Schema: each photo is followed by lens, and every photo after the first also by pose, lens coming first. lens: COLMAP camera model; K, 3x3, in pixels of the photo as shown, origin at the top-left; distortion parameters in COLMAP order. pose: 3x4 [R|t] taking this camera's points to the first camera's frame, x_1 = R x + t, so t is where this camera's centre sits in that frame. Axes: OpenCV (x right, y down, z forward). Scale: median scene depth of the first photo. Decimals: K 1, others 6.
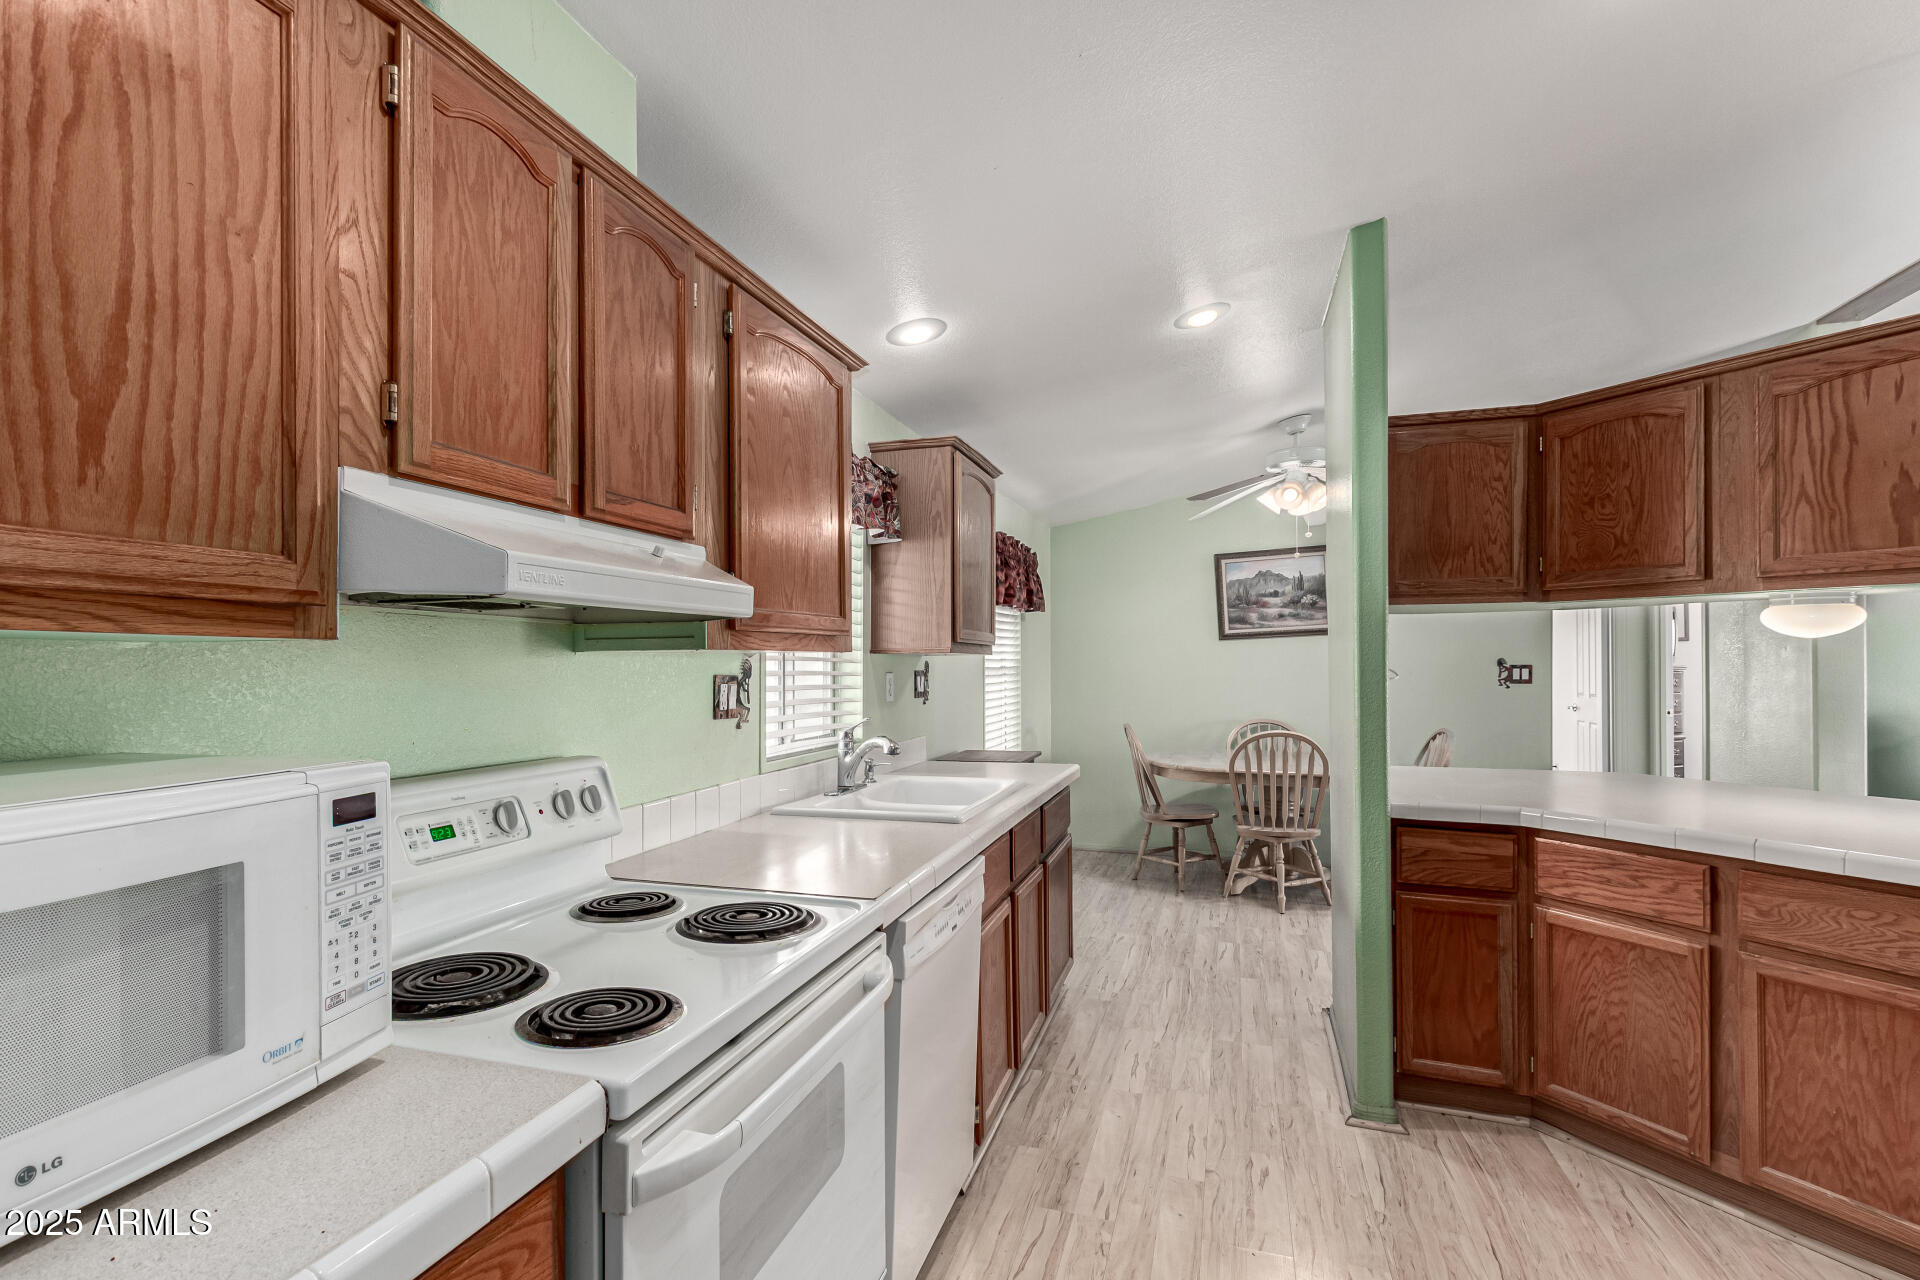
lens RADIAL K [[897.9, 0, 919.1], [0, 897.9, 662.3], [0, 0, 1]] dist [0.011399, -0.004066]
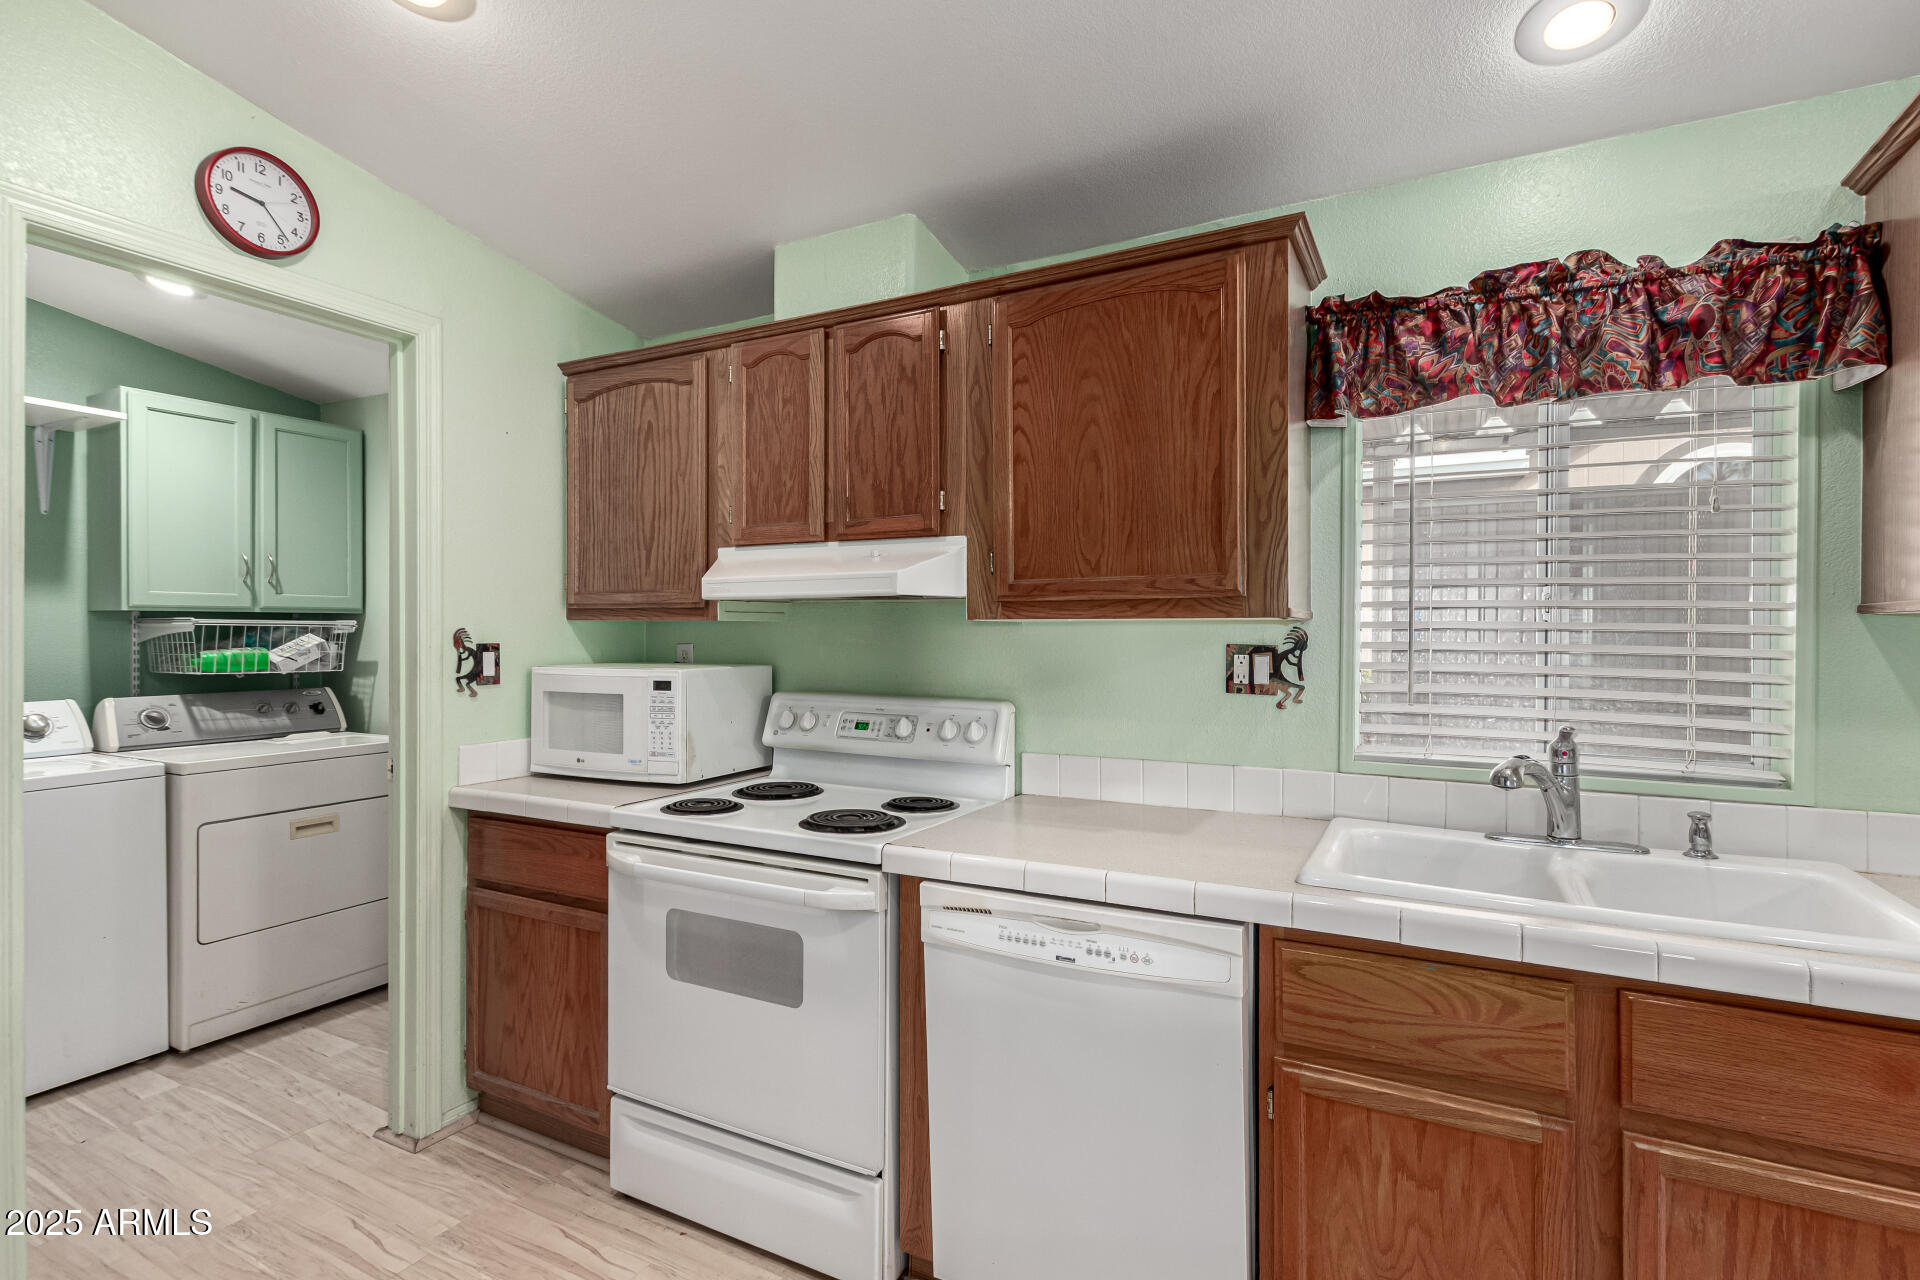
lens RADIAL K [[897.9, 0, 971.8], [0, 897.9, 635.5], [0, 0, 1]] dist [0.011399, -0.004066]
pose [[-0.142382, 0.009846, -0.989763, 1.977109], [0.000895, 0.999951, 0.009818, -0.010378], [0.989811, 0.000512, -0.142384, 2.427386]]
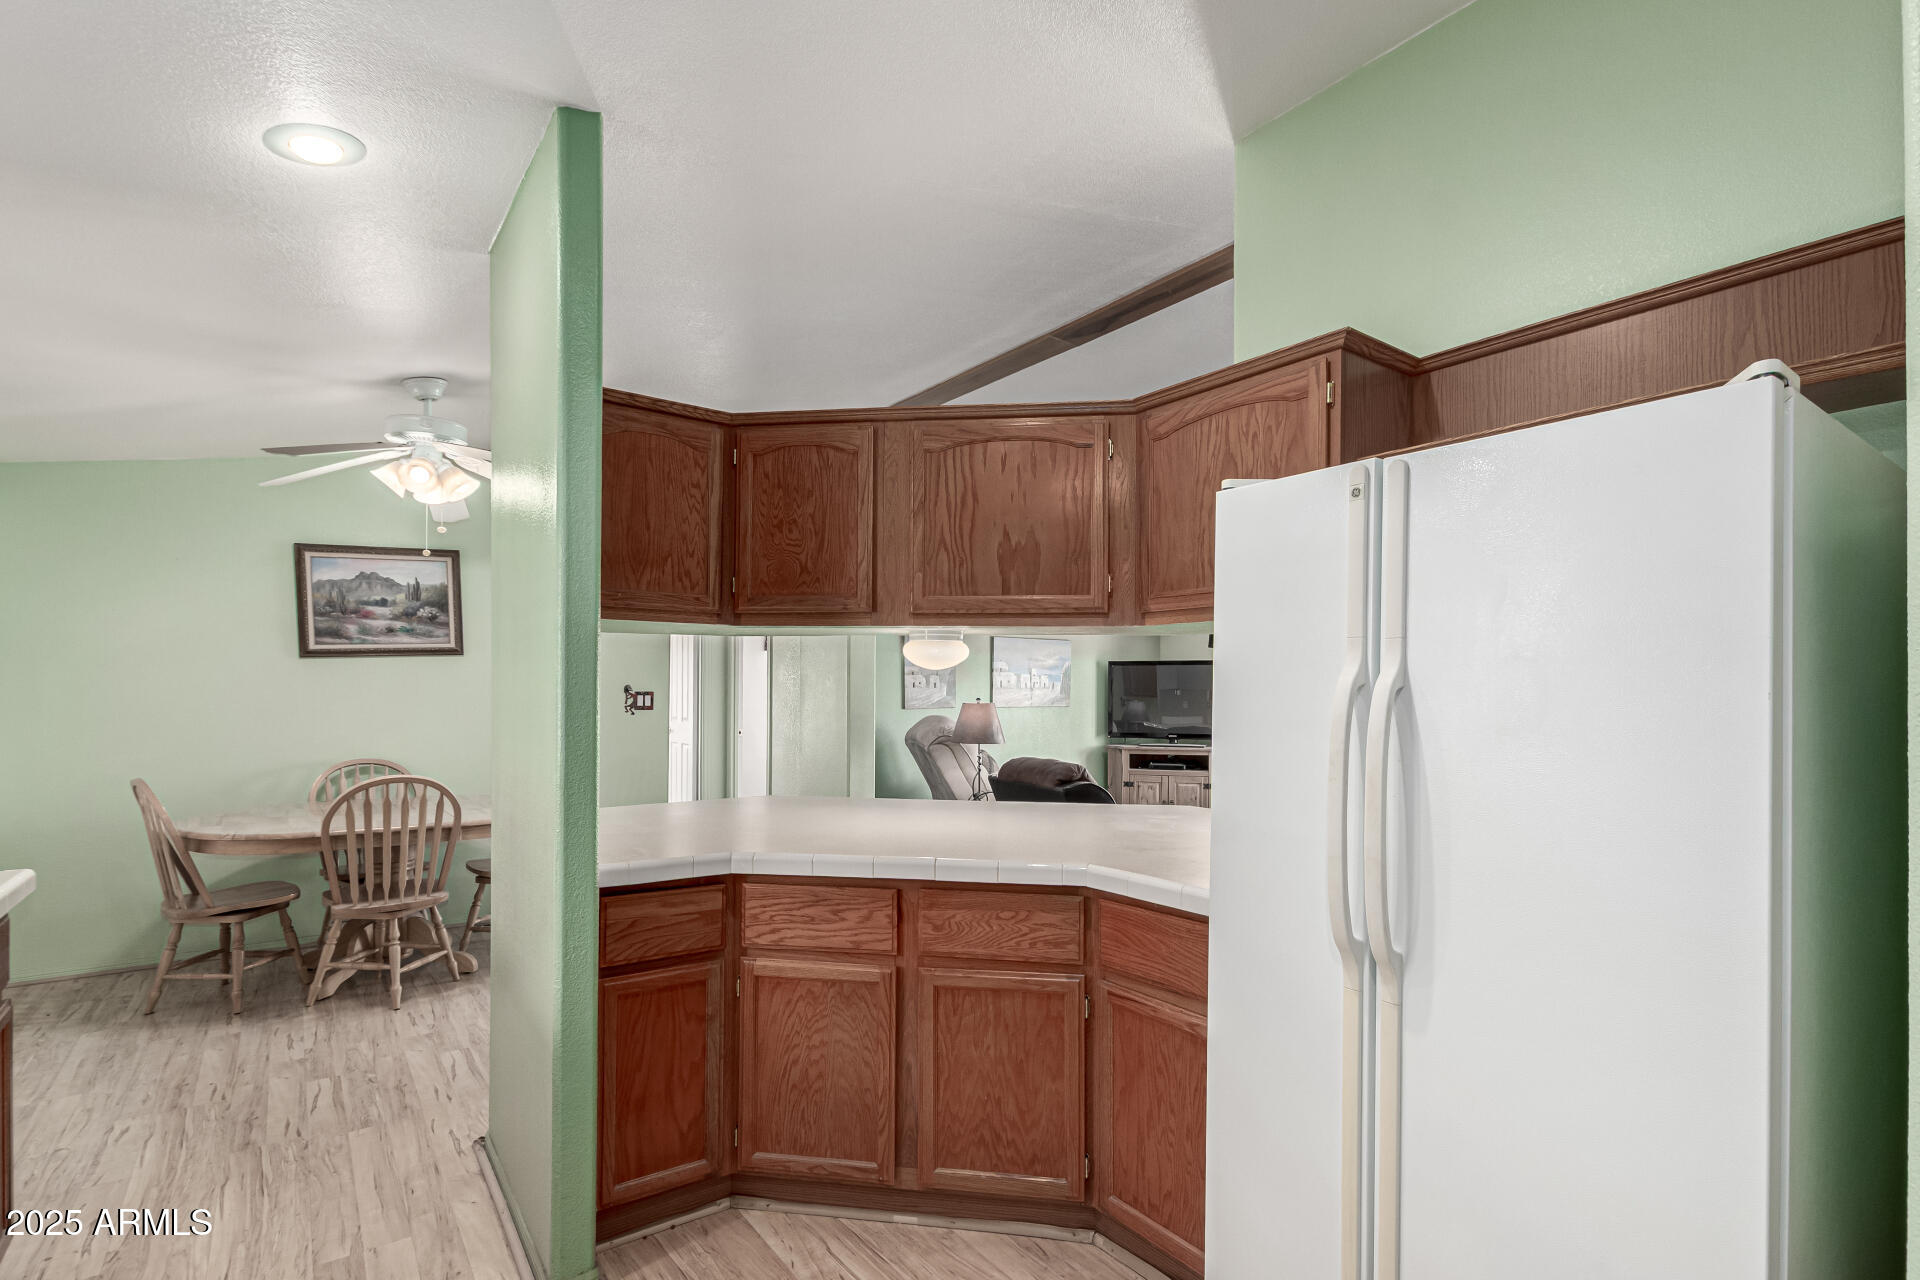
lens RADIAL K [[897.9, 0, 948.3], [0, 897.9, 679.3], [0, 0, 1]] dist [0.011399, -0.004066]
pose [[0.569817, 0.014621, 0.821642, 0.044182], [-0.006644, 0.999891, -0.013185, 0.000103], [-0.821745, 0.002054, 0.569852, 0.245101]]
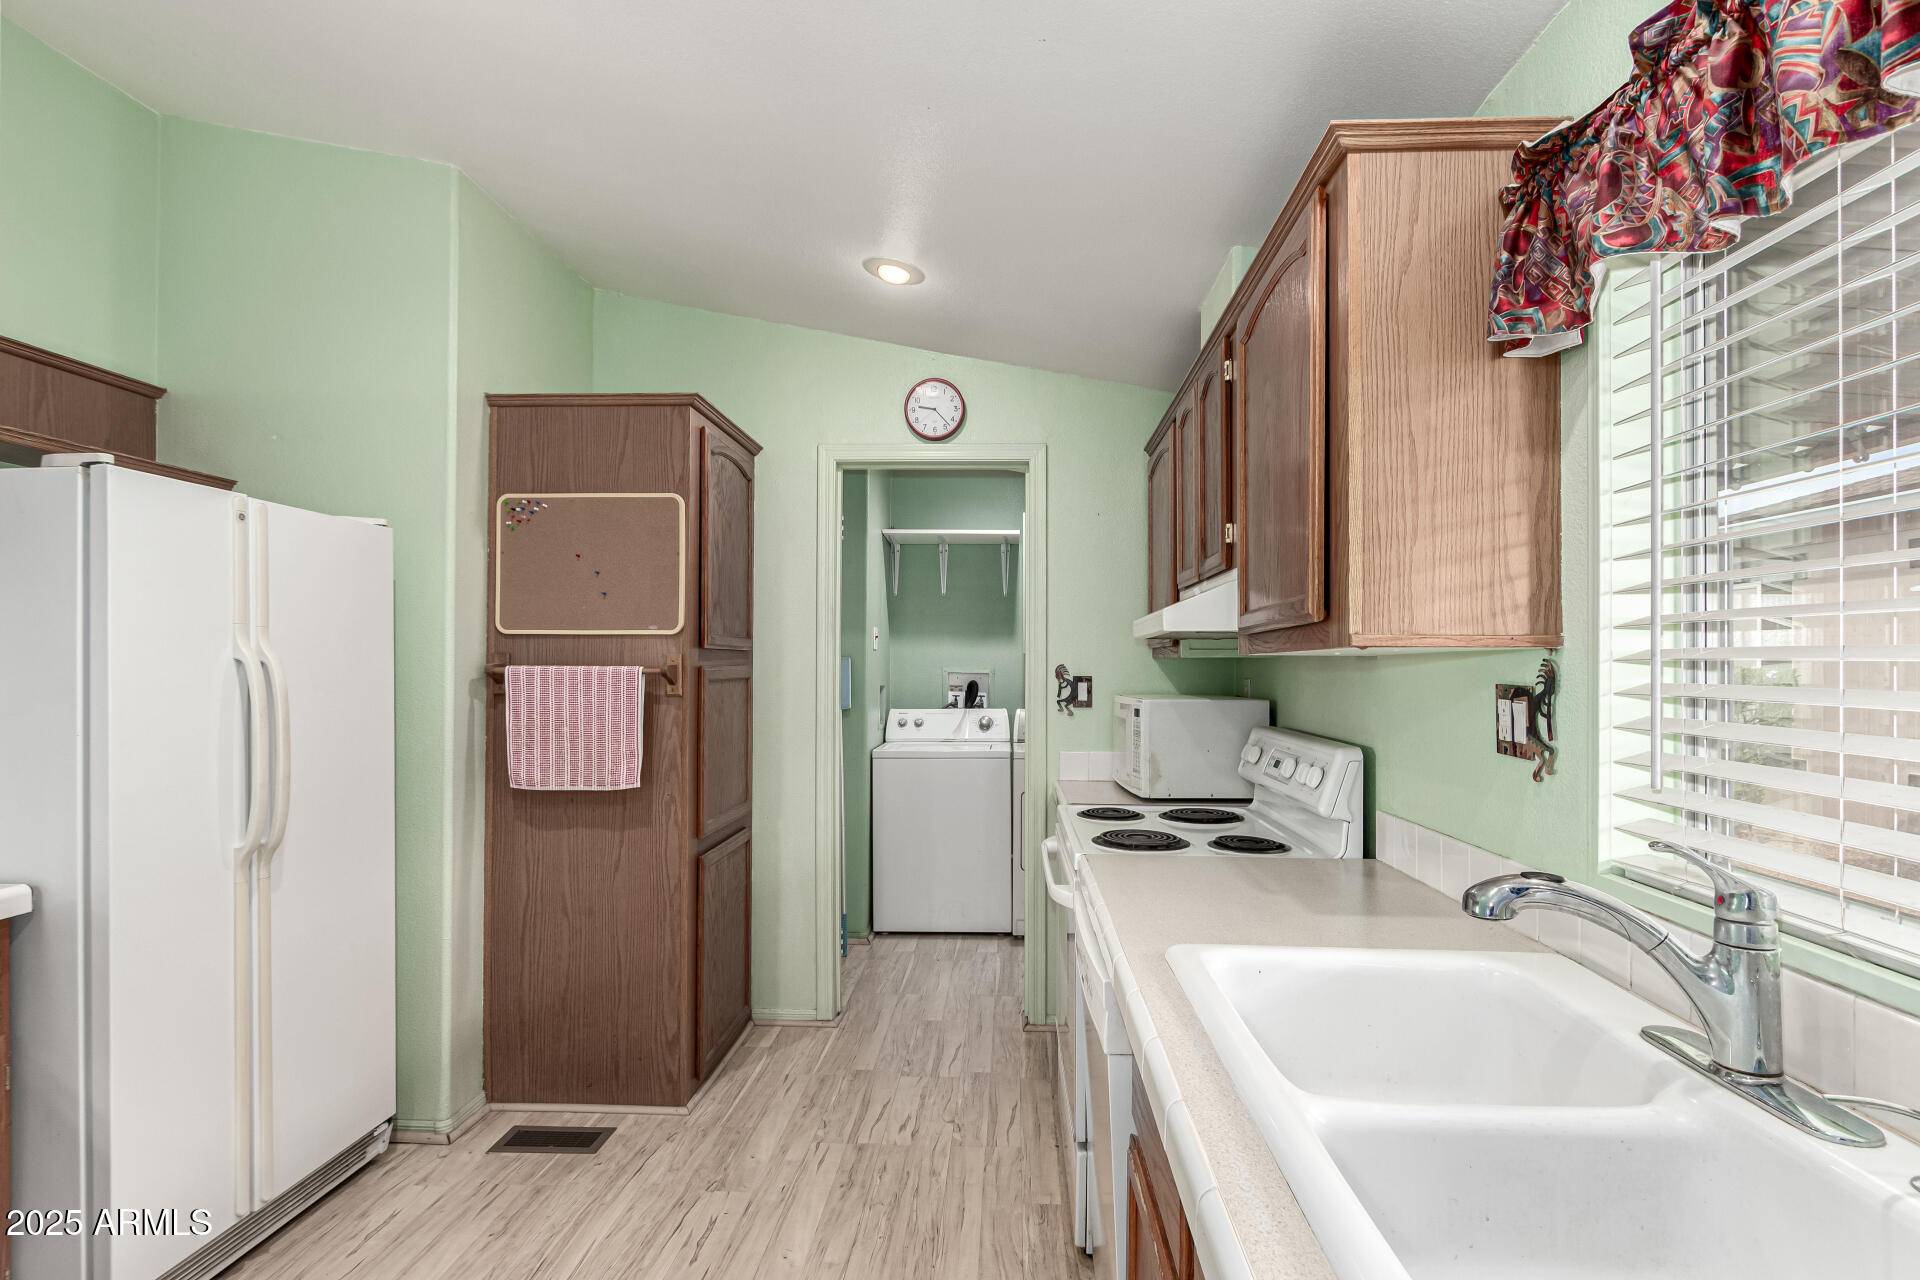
lens RADIAL K [[944.0, 0, 965.0], [0, 944.0, 663.9], [0, 0, 1]] dist [0.003886, 0.000658]
pose [[-0.955665, -0.000814, -0.294454, 0.941326], [0.000325, 0.999993, -0.003819, 0.006500], [0.294455, -0.003745, -0.955658, 4.274854]]
